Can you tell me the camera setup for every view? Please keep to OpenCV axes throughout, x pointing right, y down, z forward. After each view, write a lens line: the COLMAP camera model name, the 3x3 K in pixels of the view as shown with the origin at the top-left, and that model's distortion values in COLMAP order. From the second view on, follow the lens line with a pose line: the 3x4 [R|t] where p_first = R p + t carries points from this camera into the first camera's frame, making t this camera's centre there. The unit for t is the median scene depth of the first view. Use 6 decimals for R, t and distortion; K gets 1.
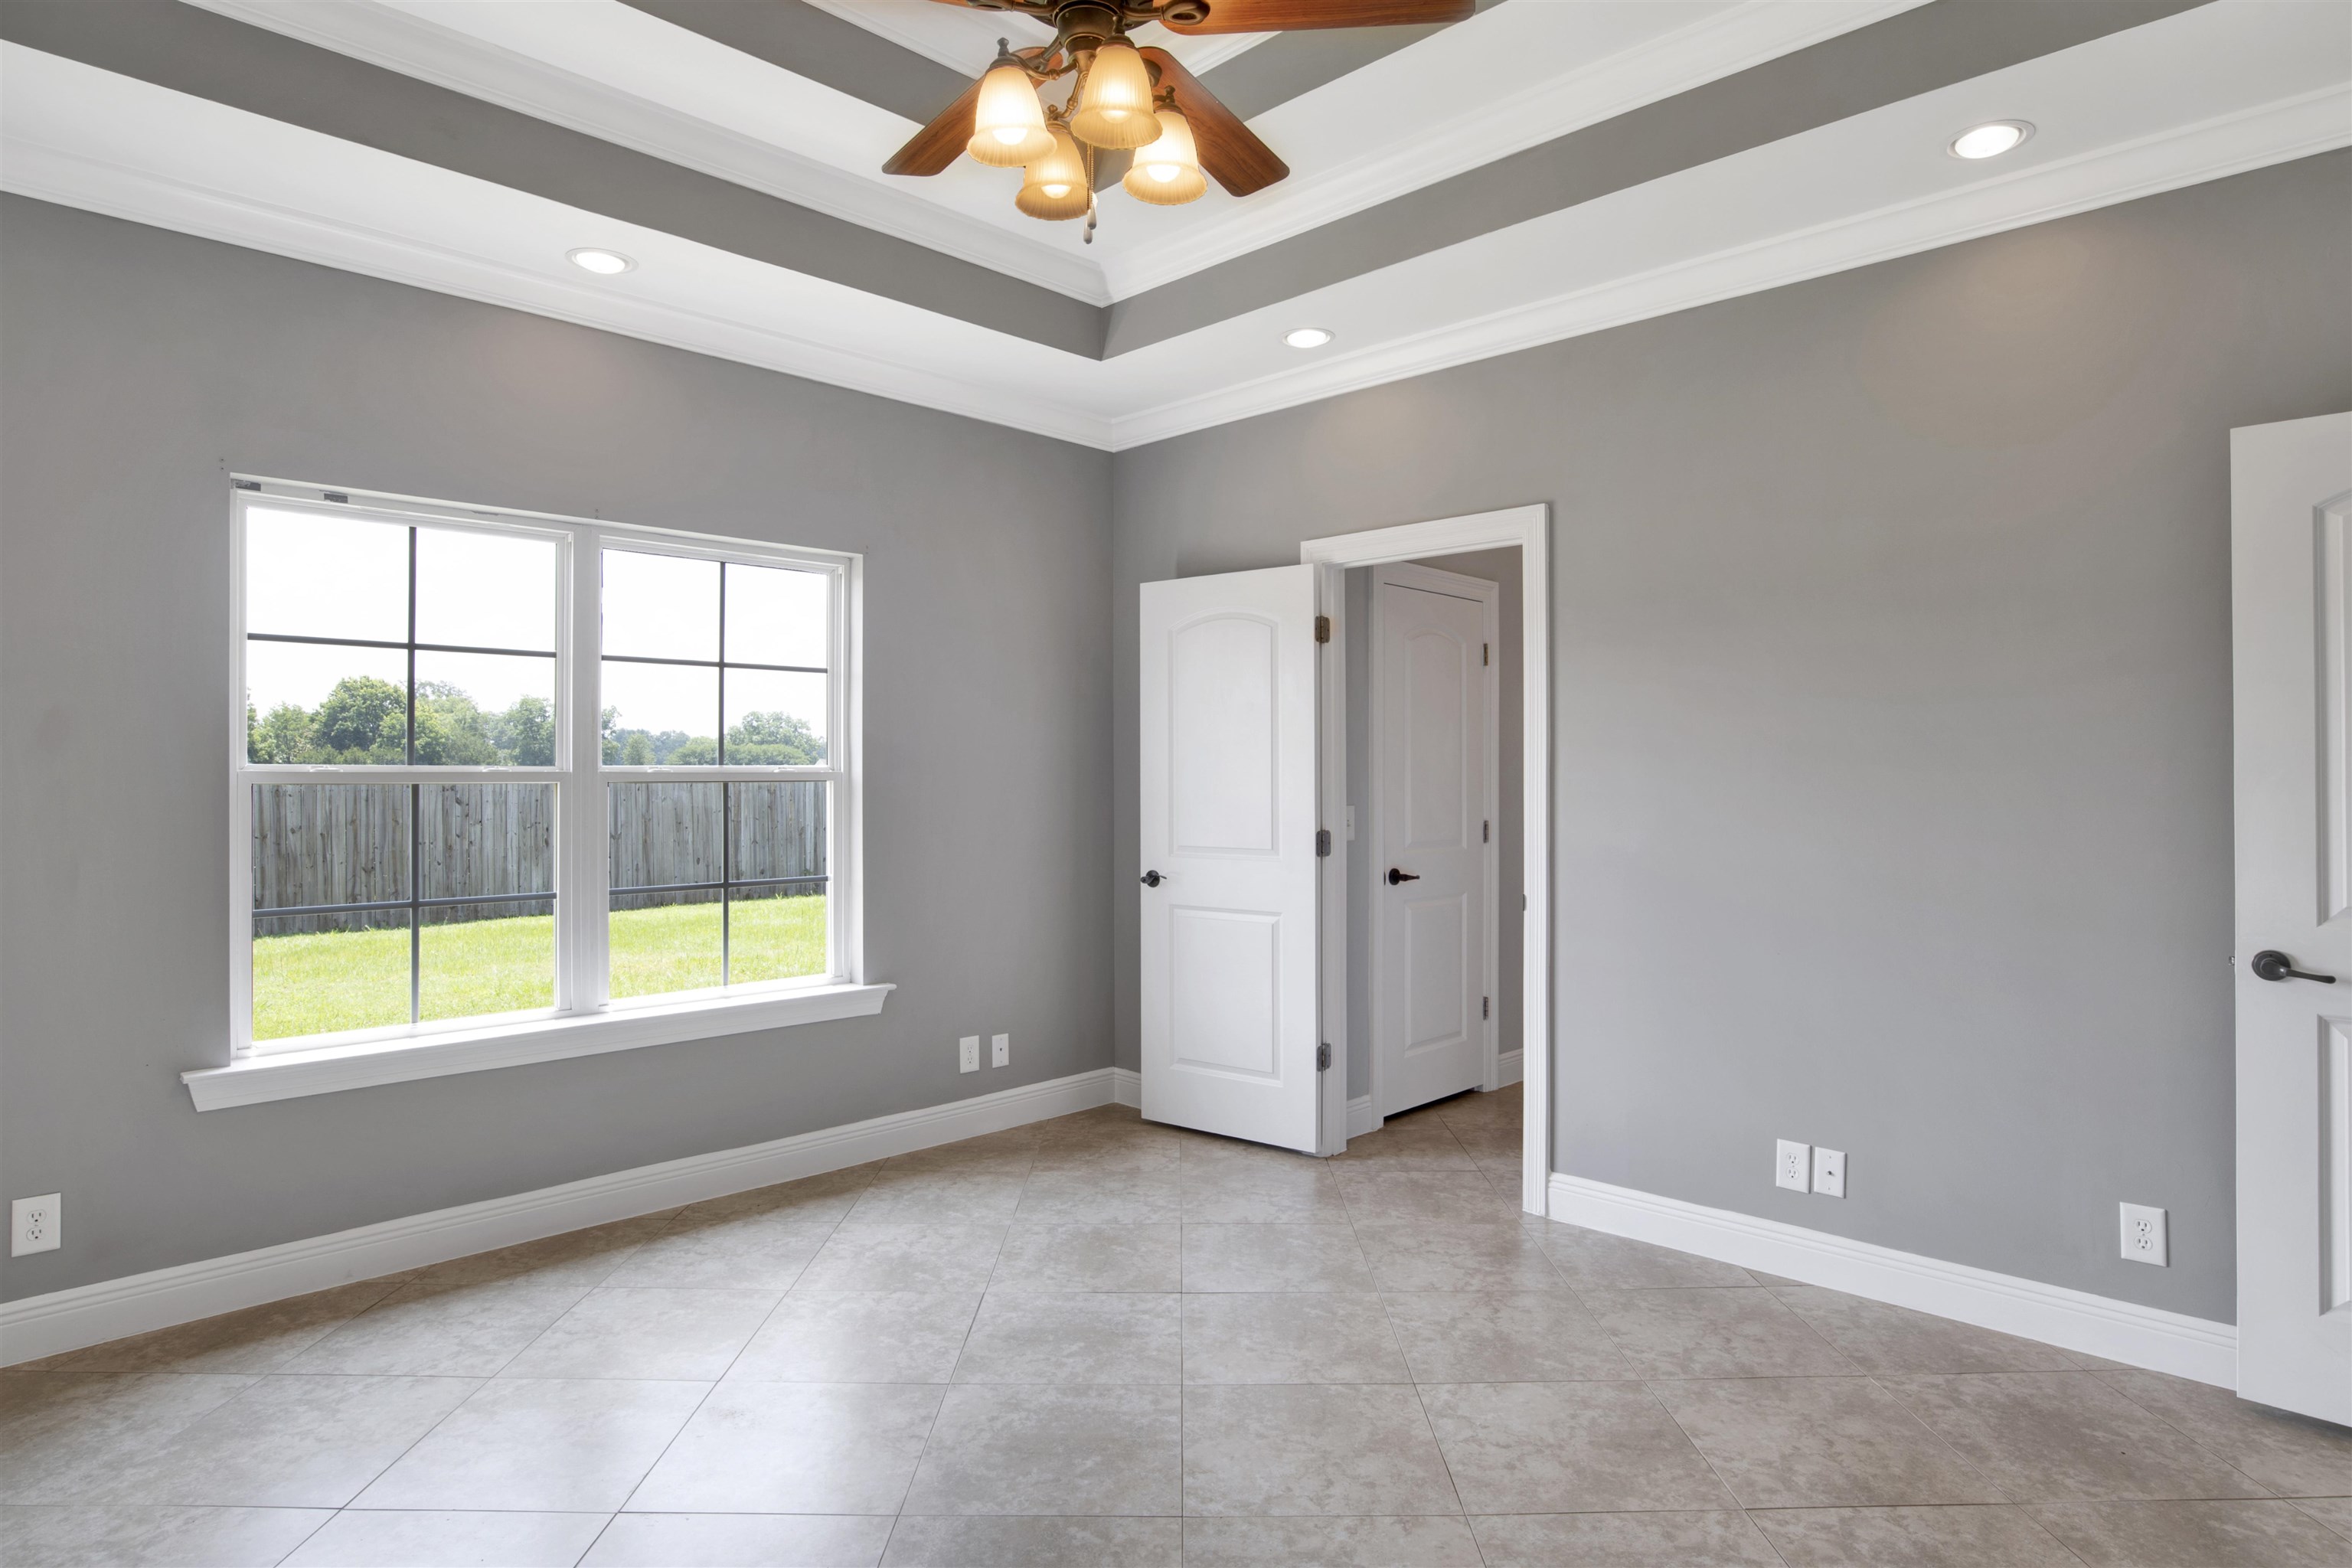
lens RADIAL K [[1255.8, 0, 1195.8], [0, 1255.8, 774.2], [0, 0, 1]] dist [-0.065854, 0.022503]
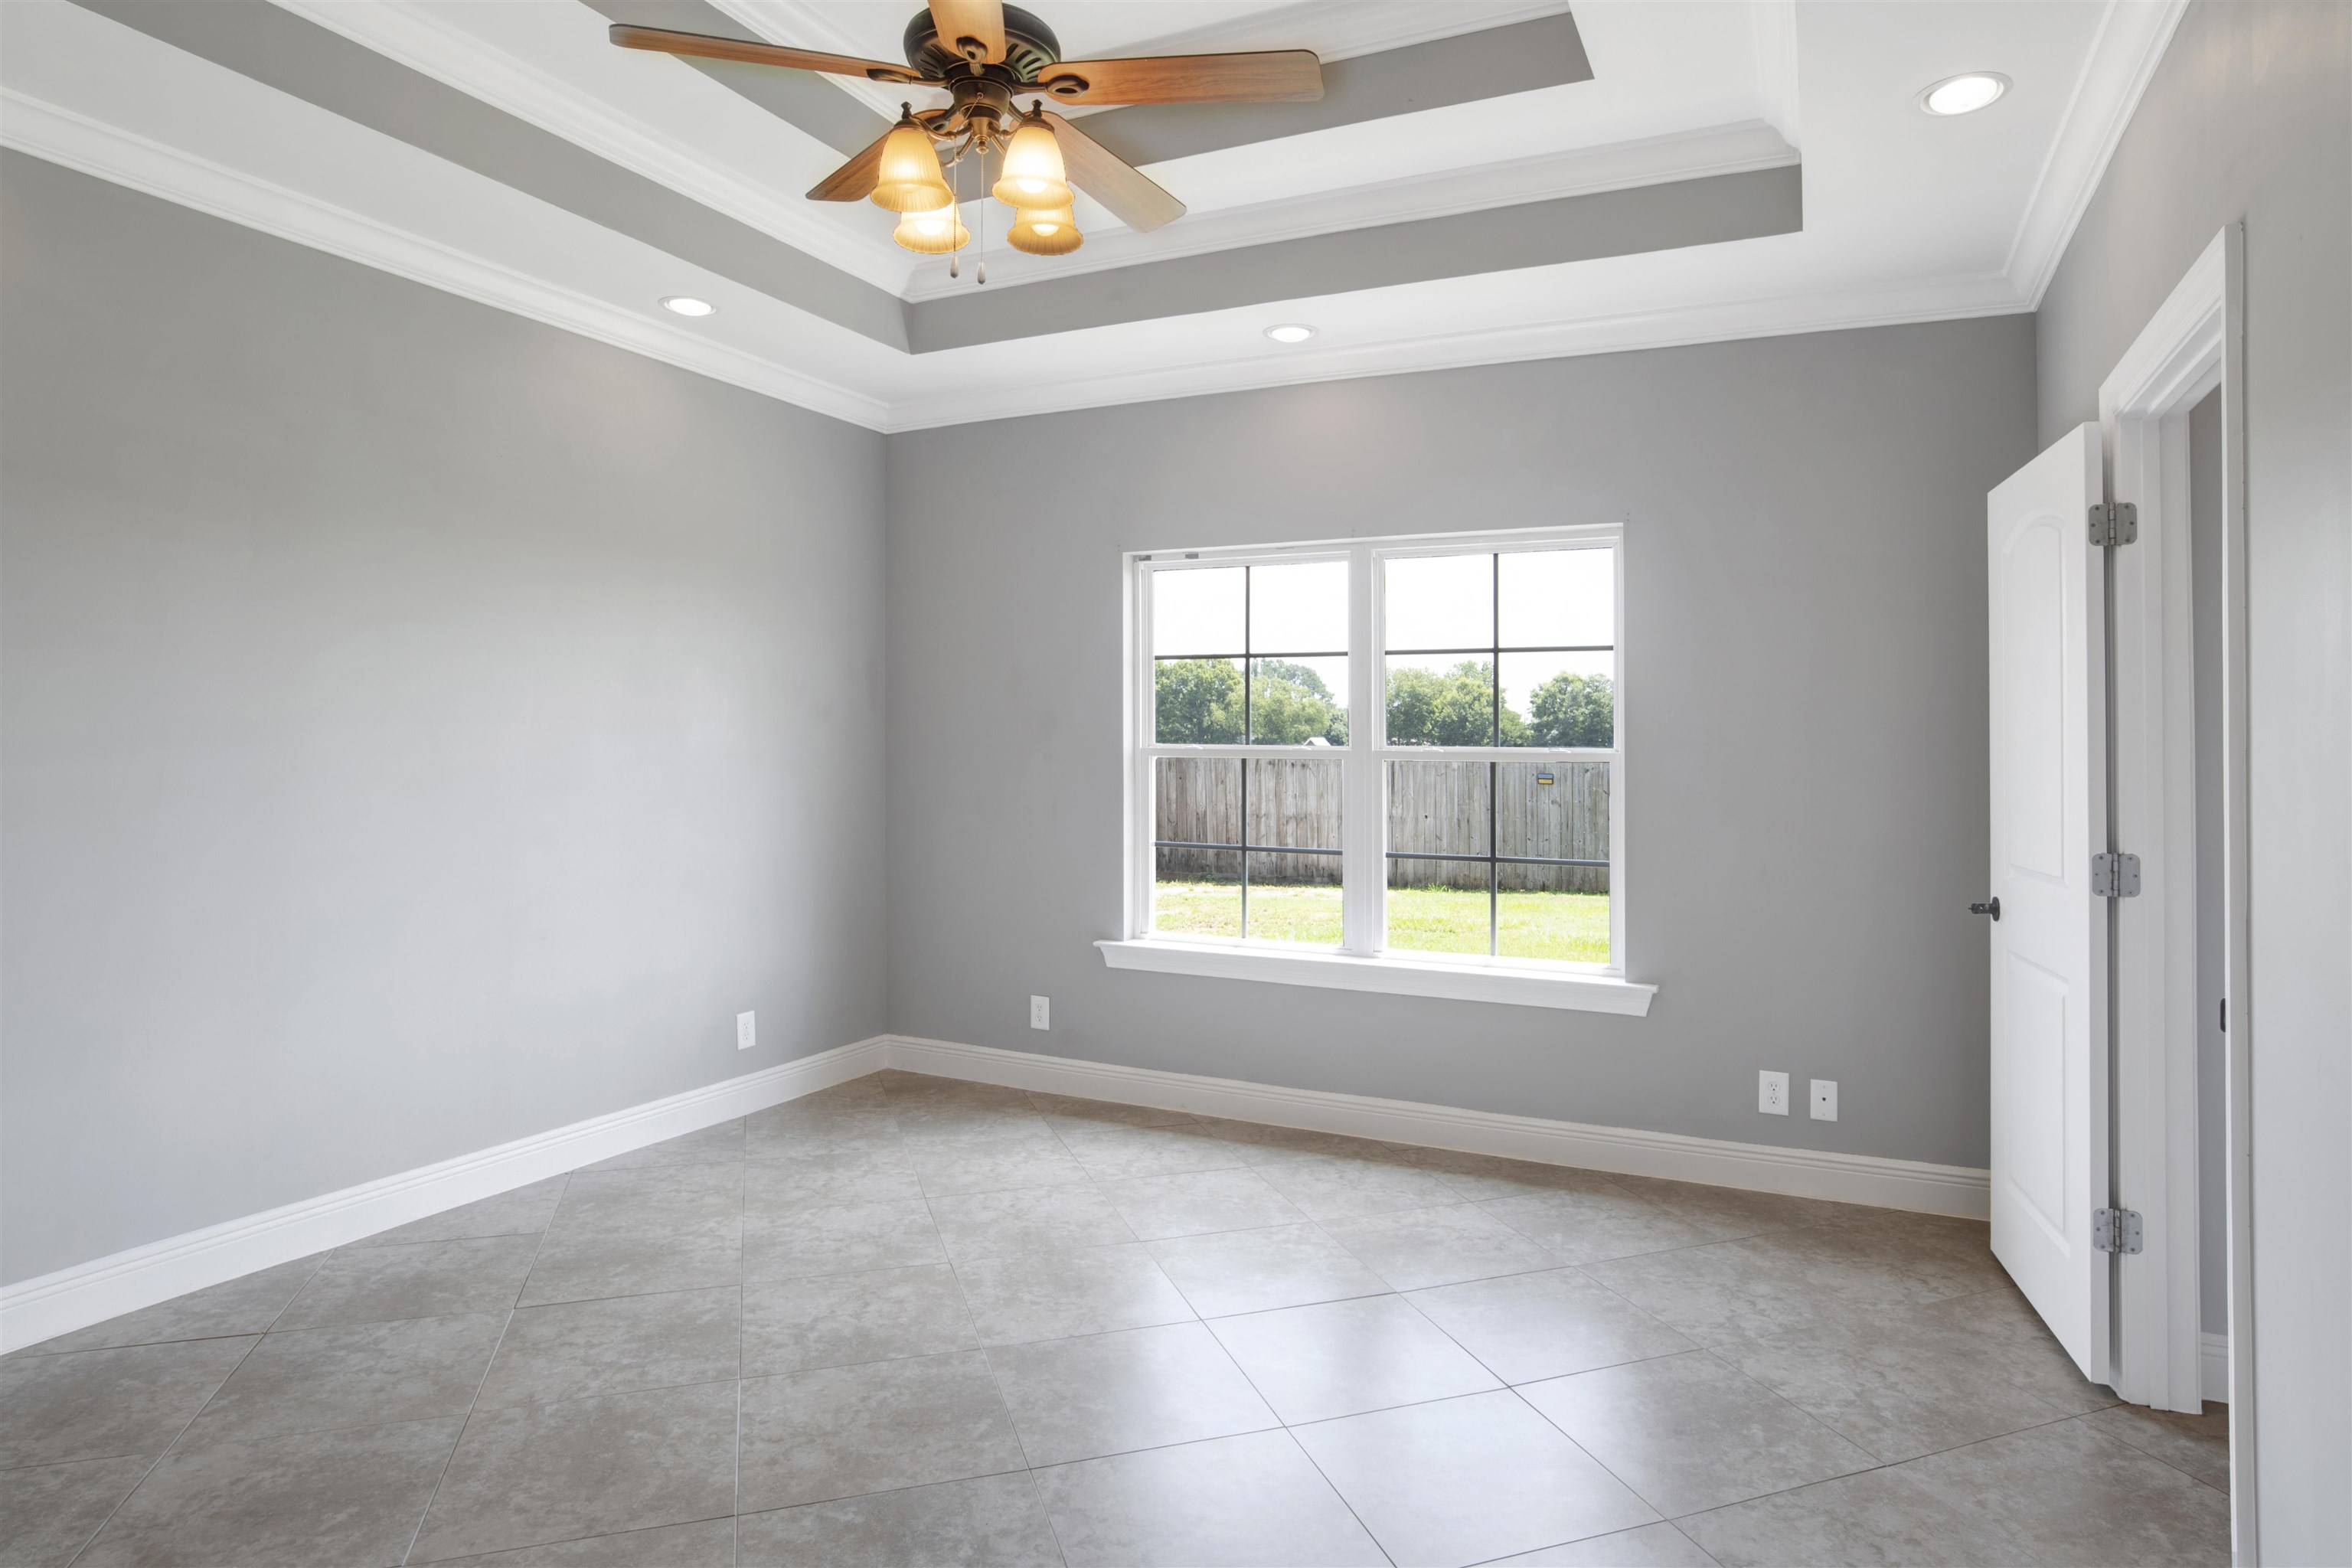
lens RADIAL K [[1255.8, 0, 1178.1], [0, 1255.8, 720.9], [0, 0, 1]] dist [-0.065854, 0.022503]
pose [[0.338016, -0.016242, -0.941000, 0.564934], [-0.010666, 0.999721, -0.021087, -0.002960], [0.941080, 0.017164, 0.337749, 0.419762]]
